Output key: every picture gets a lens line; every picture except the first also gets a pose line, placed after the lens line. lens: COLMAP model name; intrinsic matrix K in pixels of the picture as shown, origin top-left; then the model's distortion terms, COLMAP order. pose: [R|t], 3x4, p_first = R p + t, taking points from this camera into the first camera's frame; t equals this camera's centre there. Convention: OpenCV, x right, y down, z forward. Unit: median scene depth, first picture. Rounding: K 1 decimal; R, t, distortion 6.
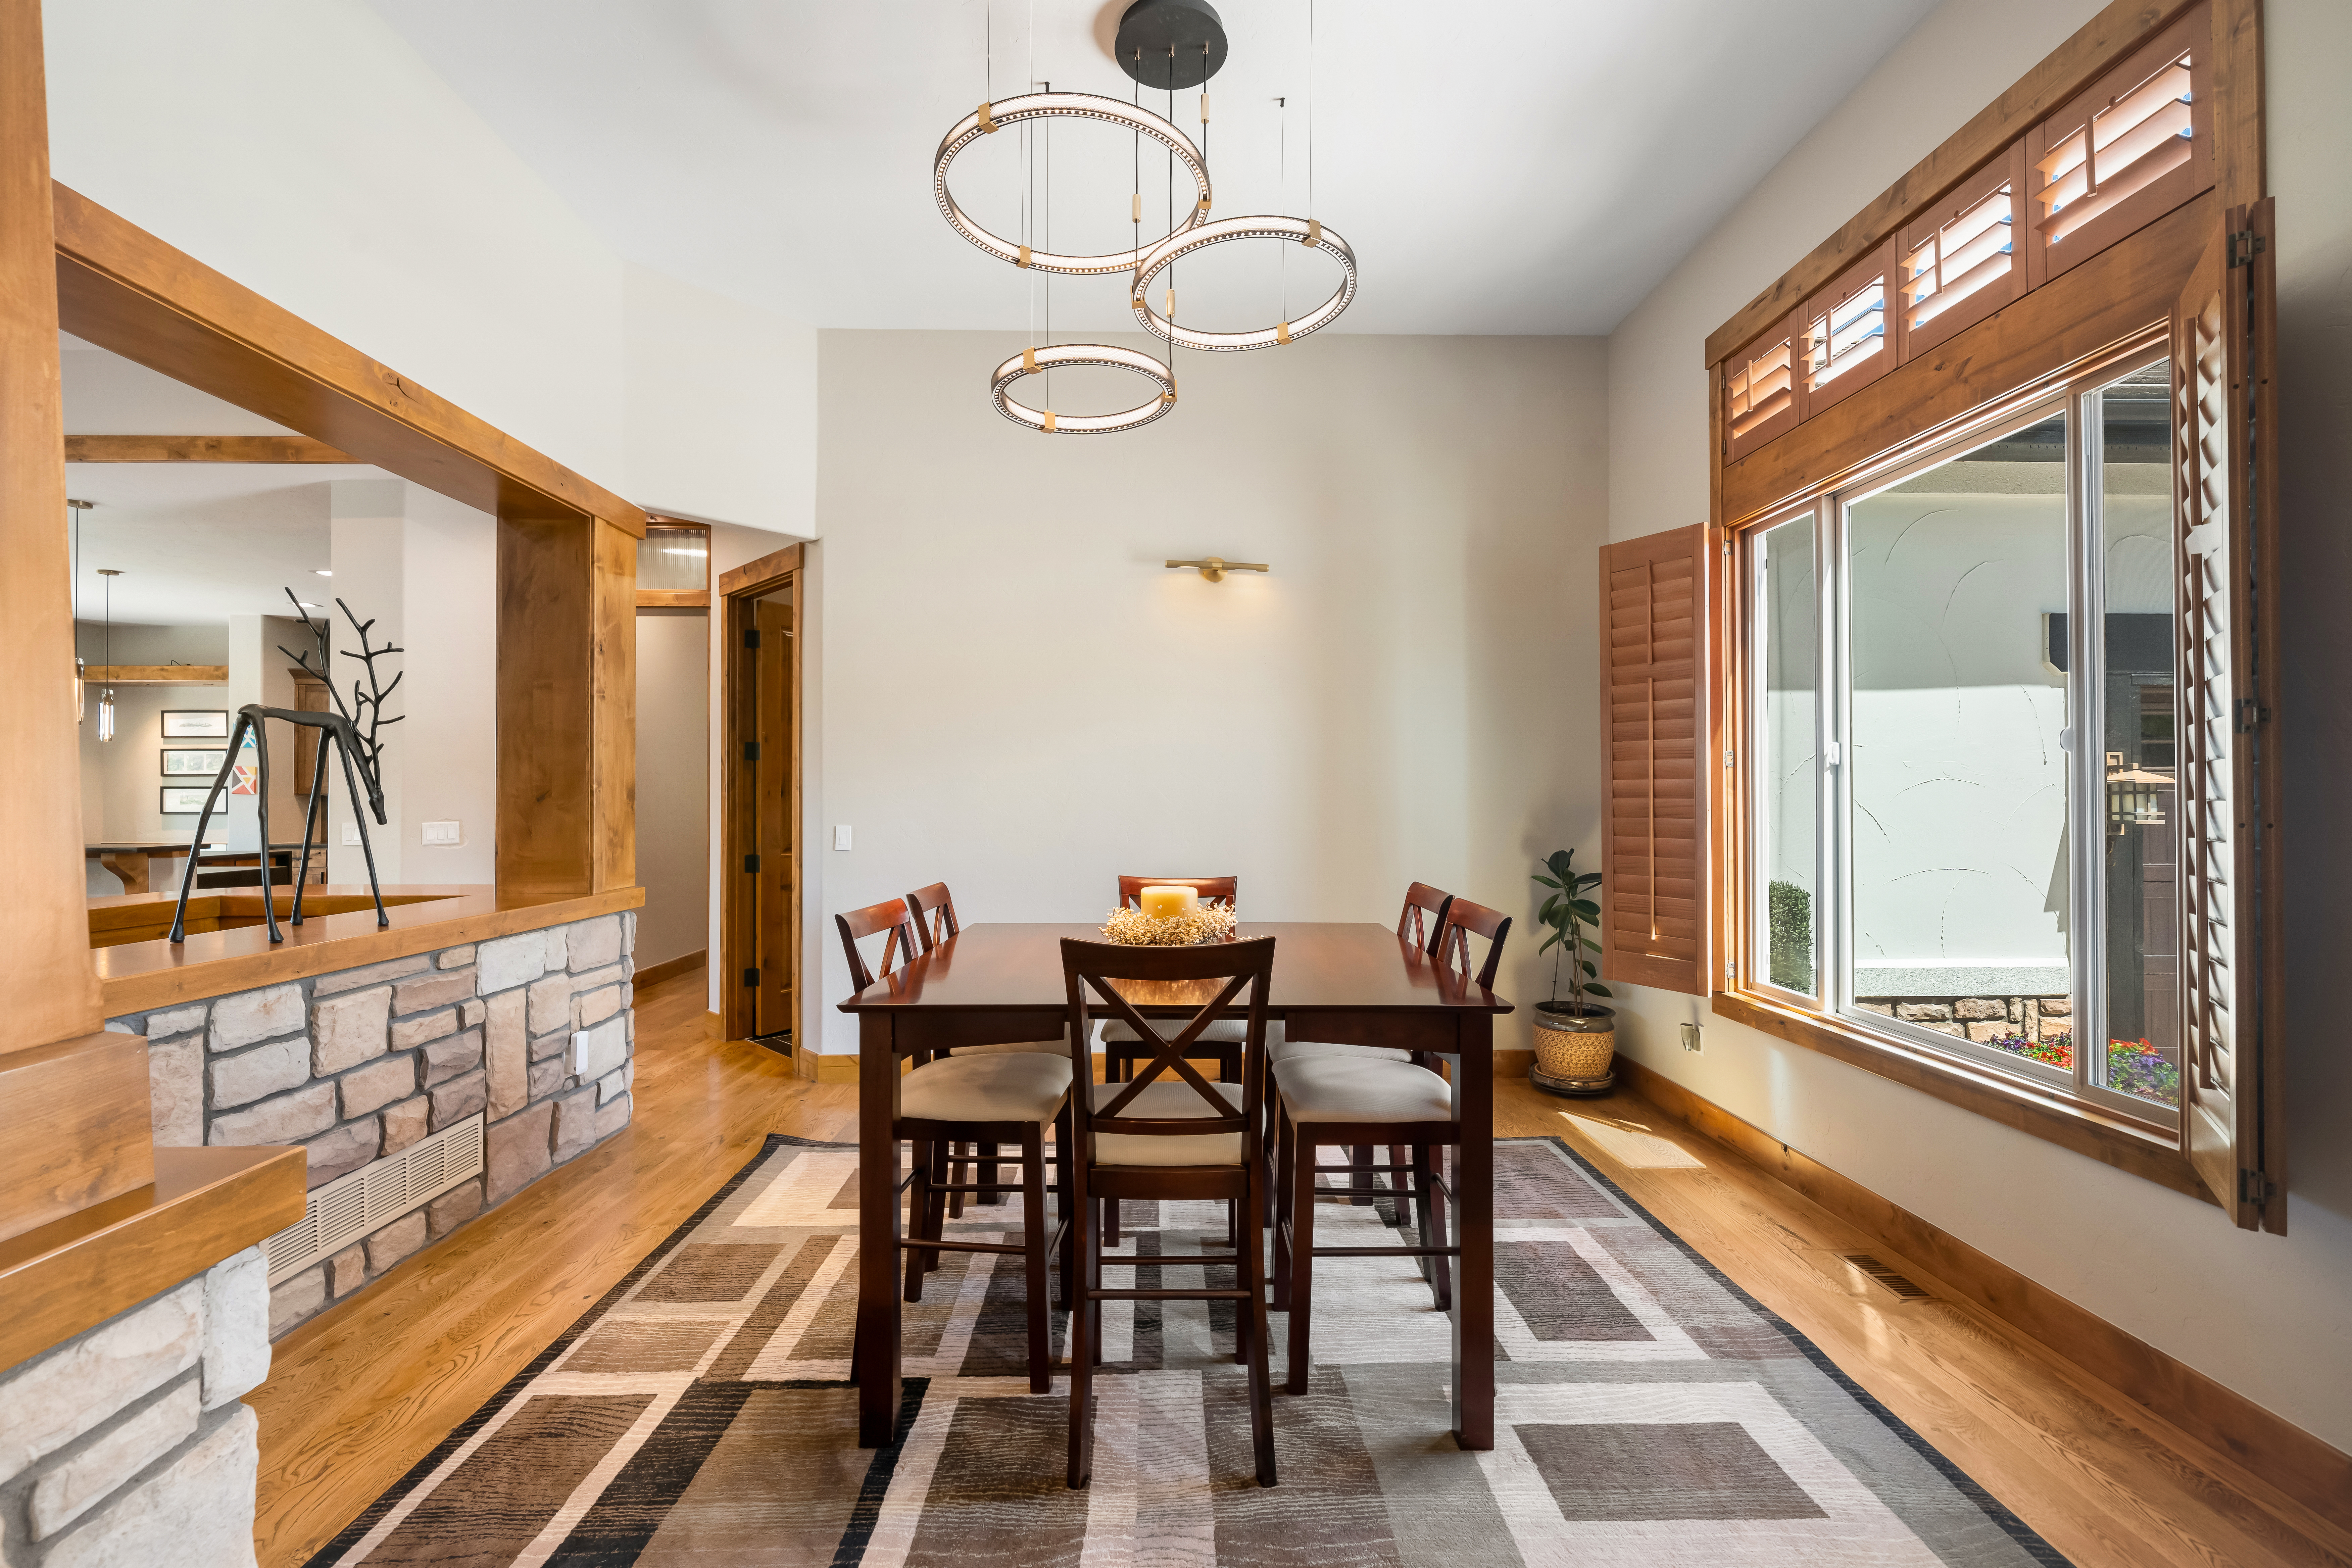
lens RADIAL K [[1073.6, 0, 1191.2], [0, 1073.6, 782.7], [0, 0, 1]] dist [0.005348, -0.000356]
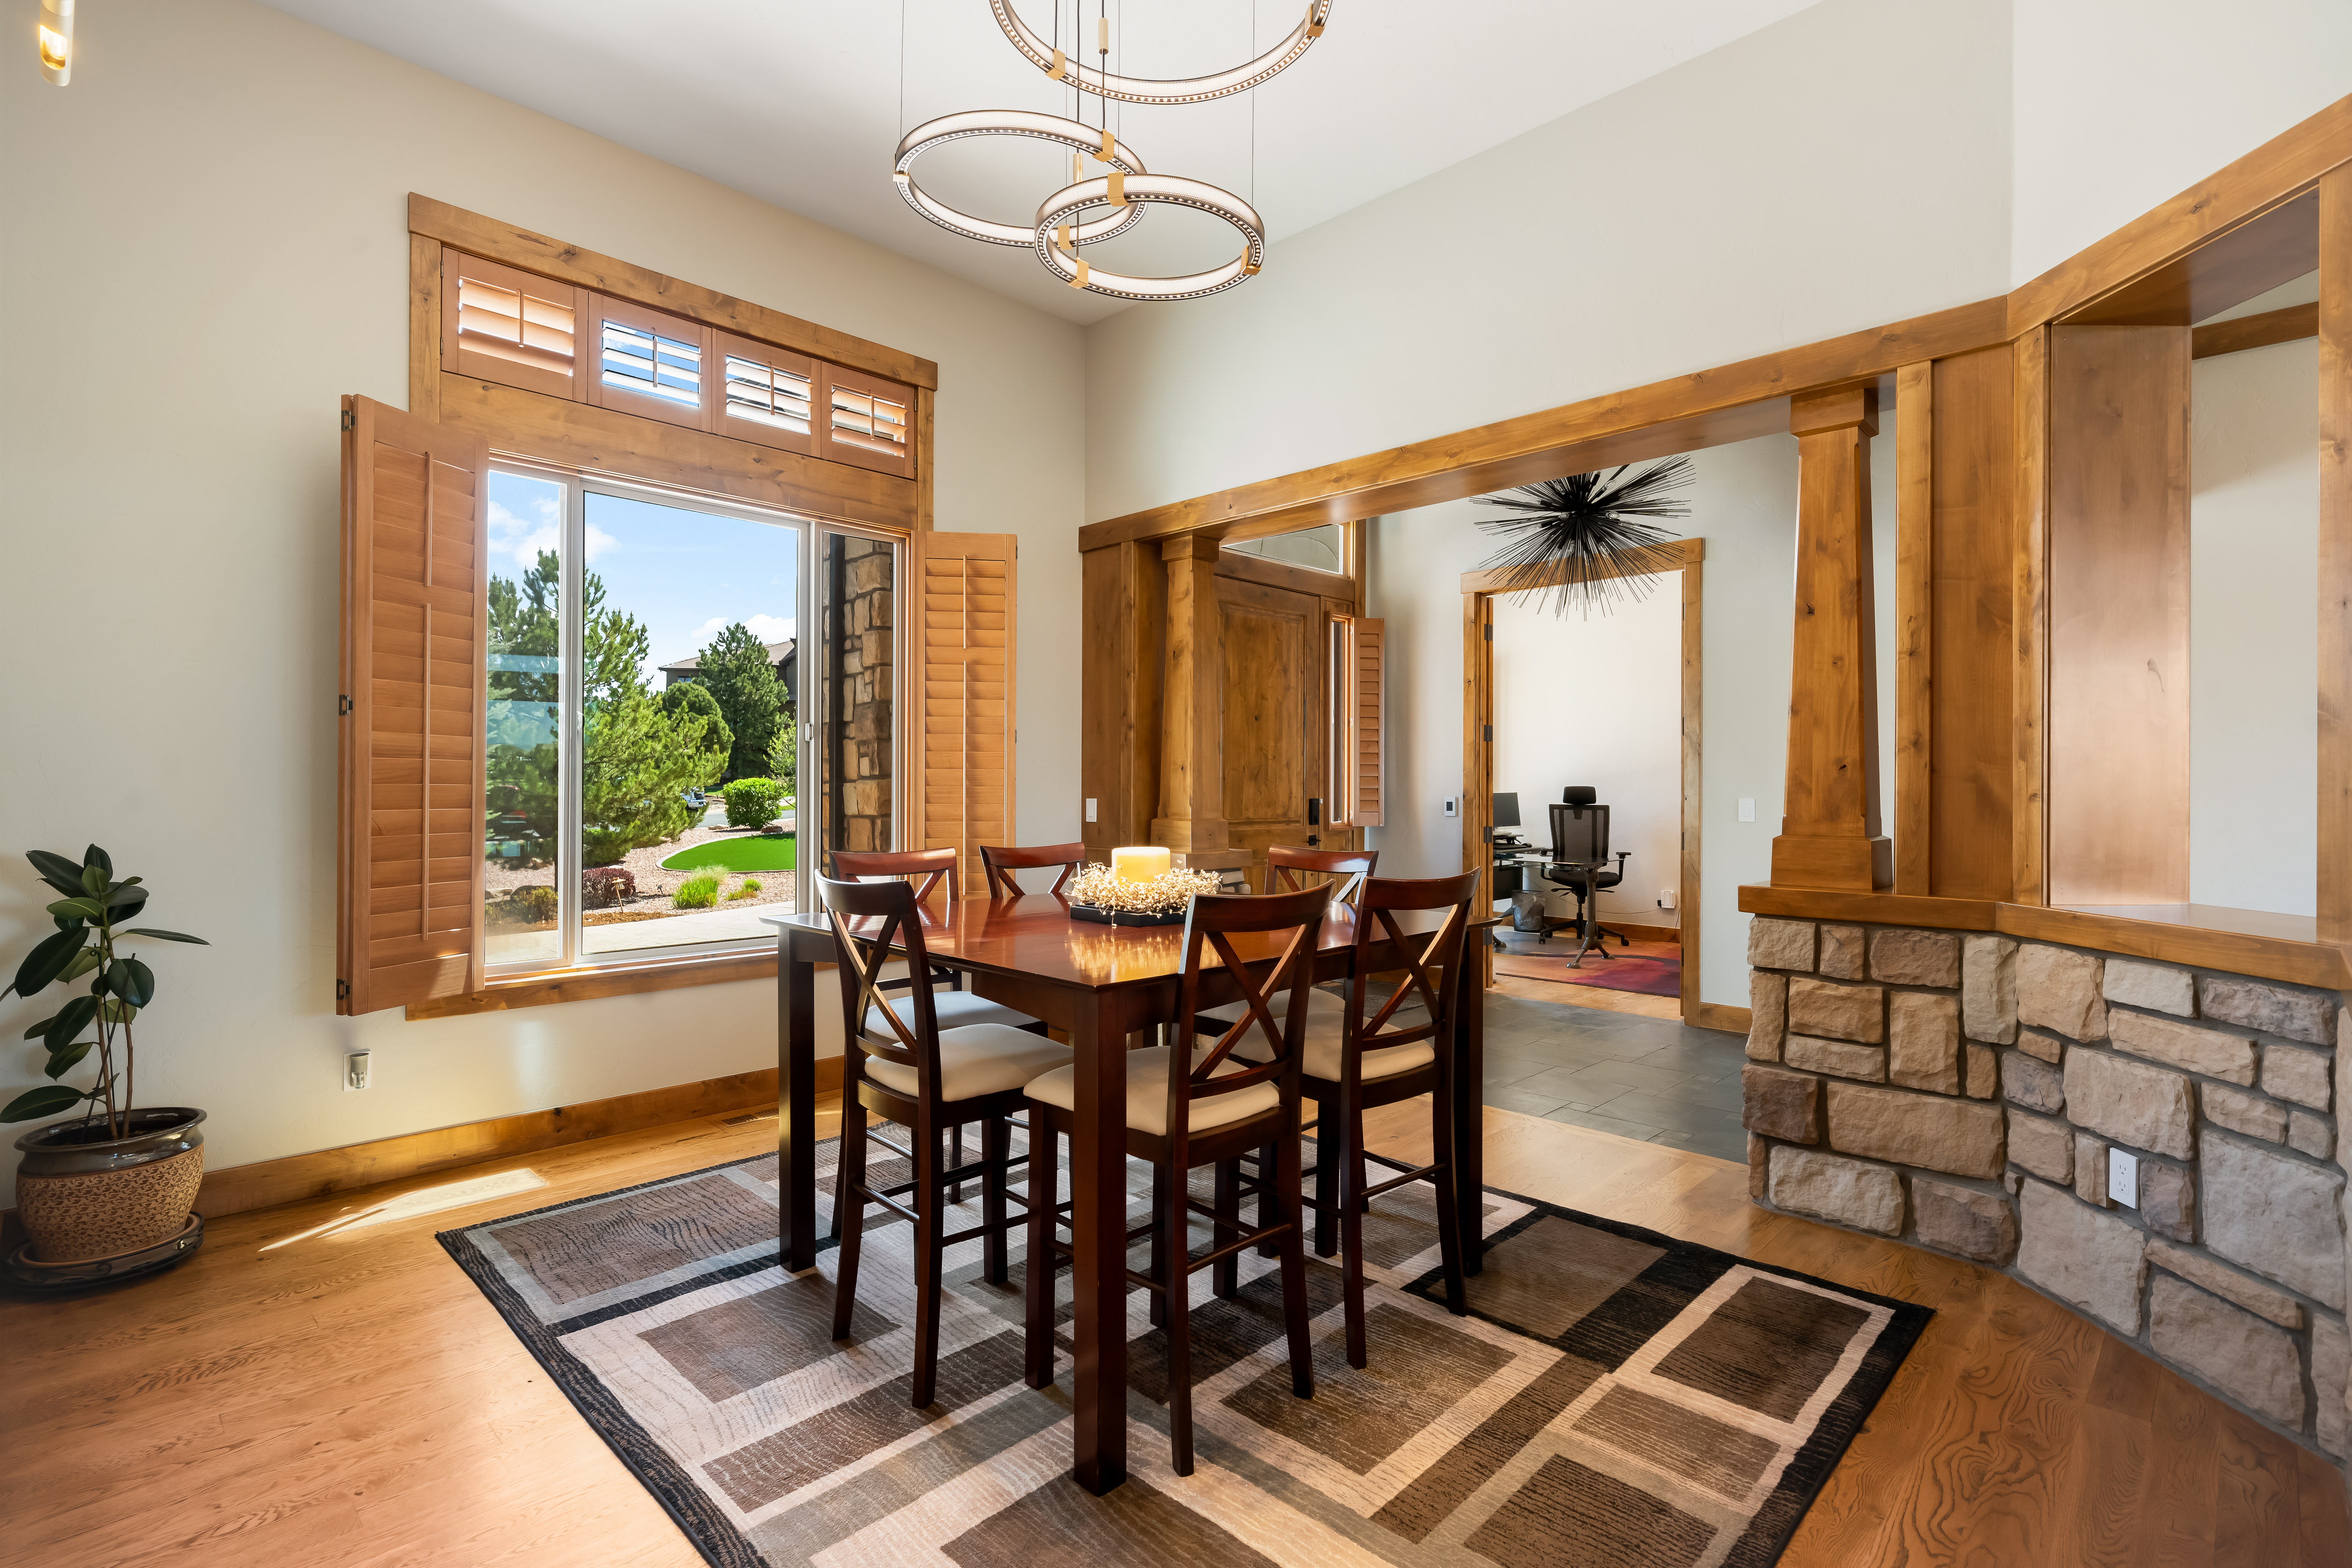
lens RADIAL K [[1102.7, 0, 1186.4], [0, 1102.7, 787.4], [0, 0, 1]] dist [0.002917, 0.000189]
pose [[-0.712799, -0.004535, 0.701354, -0.837077], [-0.011512, 0.999920, -0.005235, 0.053102], [-0.701274, -0.011806, -0.712794, 1.880803]]
